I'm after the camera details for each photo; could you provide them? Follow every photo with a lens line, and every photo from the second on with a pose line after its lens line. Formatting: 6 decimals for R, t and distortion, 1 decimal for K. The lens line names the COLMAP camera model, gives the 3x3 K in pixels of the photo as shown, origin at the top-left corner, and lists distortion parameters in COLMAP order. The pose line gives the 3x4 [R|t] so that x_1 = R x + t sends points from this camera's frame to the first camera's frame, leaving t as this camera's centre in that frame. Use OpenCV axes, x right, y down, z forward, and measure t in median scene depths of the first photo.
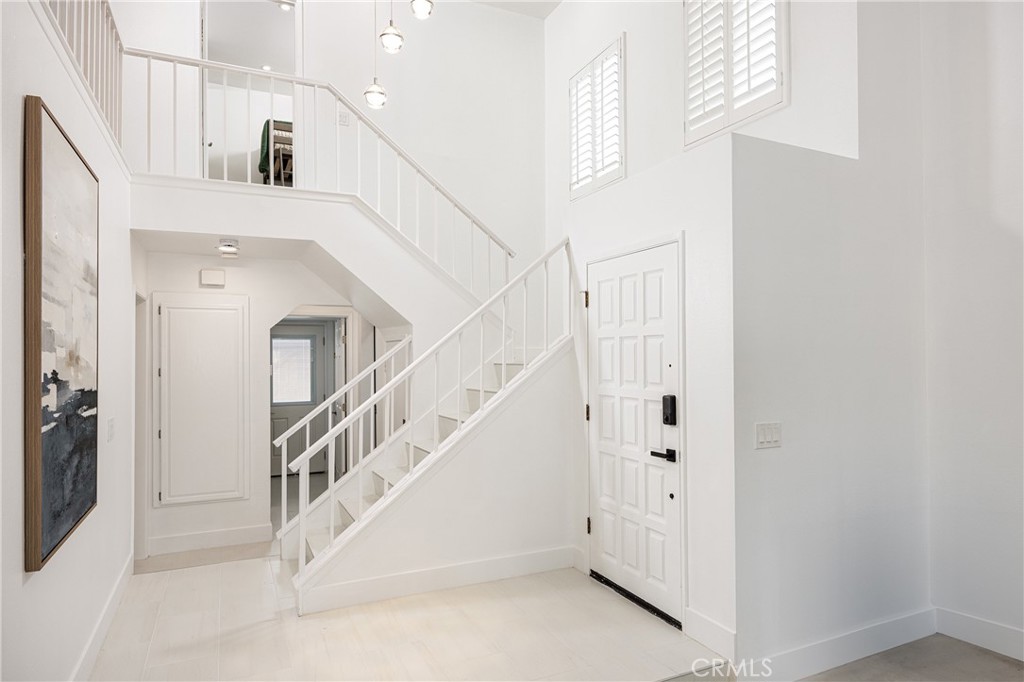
lens RADIAL K [[620.1, 0, 538.6], [0, 620.1, 355.8], [0, 0, 1]] dist [-0.001986, -0.000212]
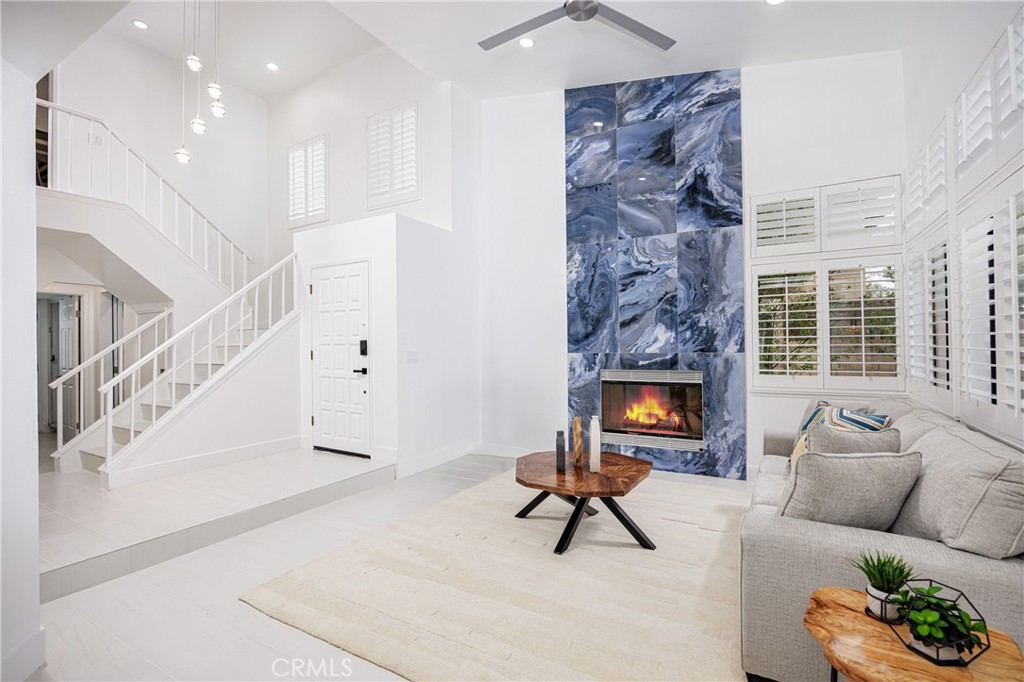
lens RADIAL K [[465.4, 0, 514.5], [0, 465.4, 343.5], [0, 0, 1]] dist [-0.016836, 0.000346]
pose [[0.837148, 0.001688, 0.546975, -0.126252], [0.001137, 0.999988, -0.004827, 0.053990], [-0.546976, 0.004662, 0.837135, -0.318519]]
